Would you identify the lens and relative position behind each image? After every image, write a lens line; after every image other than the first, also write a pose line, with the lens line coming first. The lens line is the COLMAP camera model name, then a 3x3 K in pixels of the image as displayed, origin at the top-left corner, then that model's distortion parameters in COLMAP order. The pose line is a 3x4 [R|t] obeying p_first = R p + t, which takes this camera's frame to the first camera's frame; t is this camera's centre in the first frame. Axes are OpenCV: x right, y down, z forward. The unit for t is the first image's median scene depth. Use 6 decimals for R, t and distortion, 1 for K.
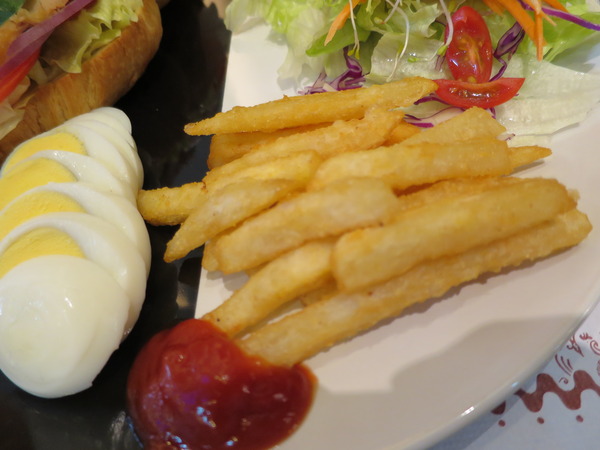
lens RADIAL K [[407.5, 0, 299.2], [0, 407.5, 216.4], [0, 0, 1]] dist [-0.023478, 0.002169]
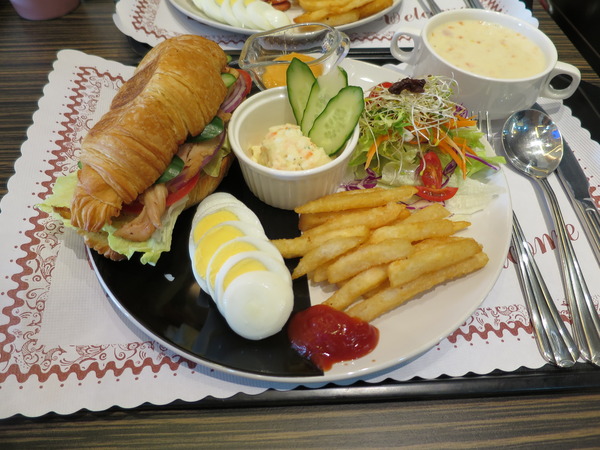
lens RADIAL K [[421.9, 0, 300.0], [0, 421.9, 225.0], [0, 0, 1]] dist [0.005117, 0.001018]
pose [[0.984424, 0.006137, 0.175704, -0.667528], [0.005589, 0.997793, -0.066163, -0.012886], [-0.175723, 0.066115, 0.982217, -1.046673]]
